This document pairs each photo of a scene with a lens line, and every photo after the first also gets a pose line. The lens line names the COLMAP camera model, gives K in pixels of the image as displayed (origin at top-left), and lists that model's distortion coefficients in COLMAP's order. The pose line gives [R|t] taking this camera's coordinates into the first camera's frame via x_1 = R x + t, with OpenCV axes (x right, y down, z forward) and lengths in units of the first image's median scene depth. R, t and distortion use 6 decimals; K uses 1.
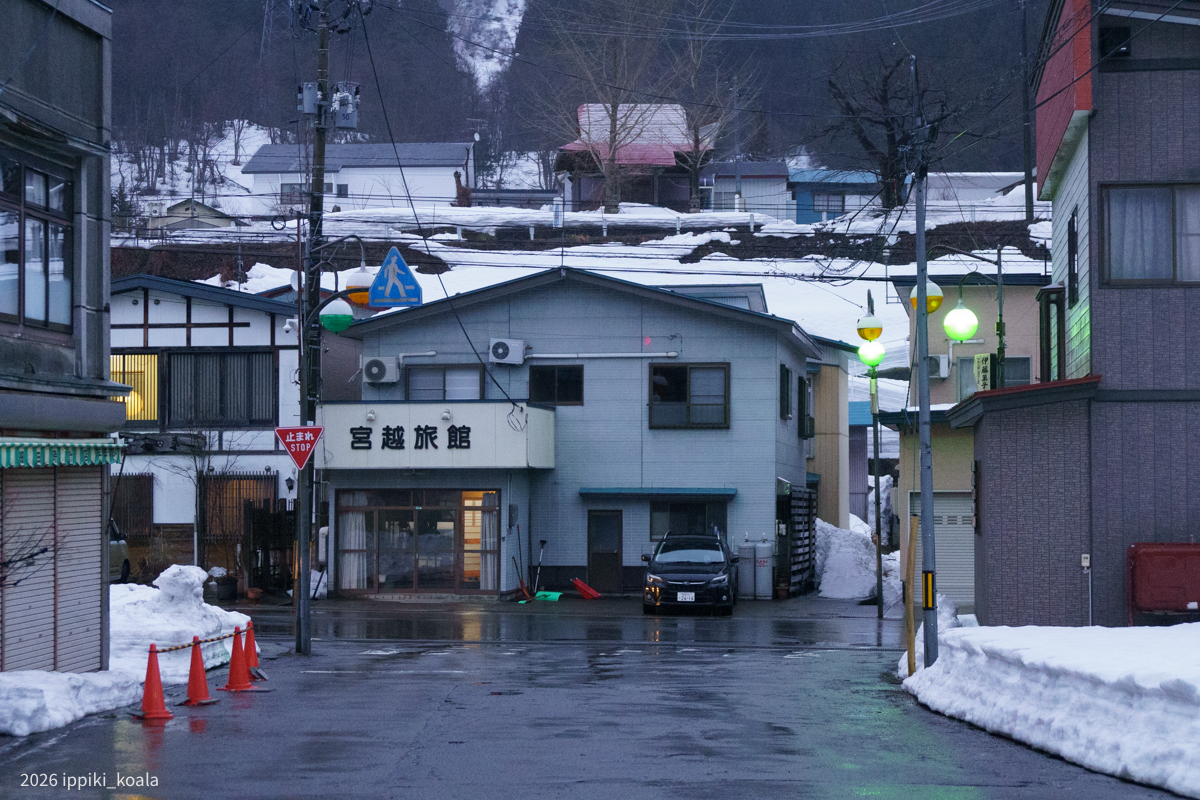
lens RADIAL K [[2602.6, 0, 600.4], [0, 2602.6, 399.7], [0, 0, 1]] dist [0.046981, 0.000000]
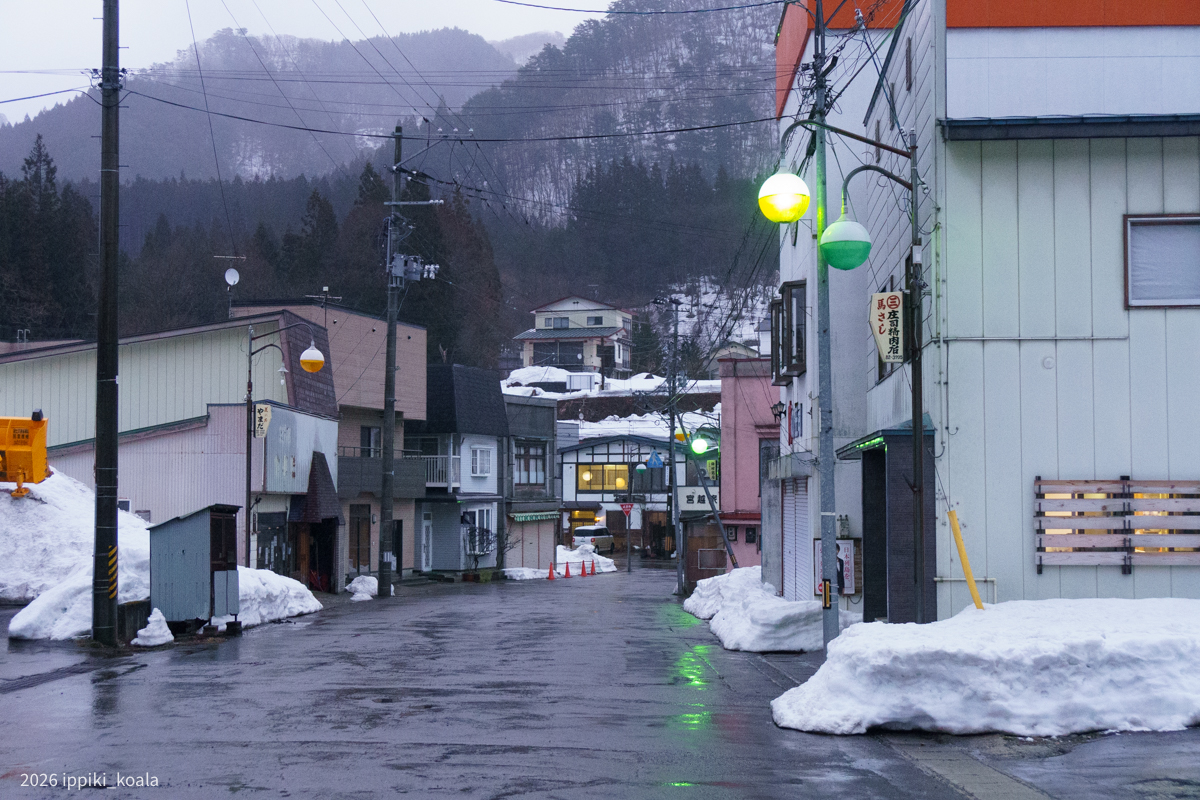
lens RADIAL K [[1756.3, 0, 599.9], [0, 1756.3, 399.8], [0, 0, 1]] dist [0.012442, 0.000000]
pose [[0.964982, -0.010350, -0.262112, 0.278131], [0.005034, 0.999768, -0.020943, -0.047495], [0.262268, 0.018890, 0.964810, -0.746373]]
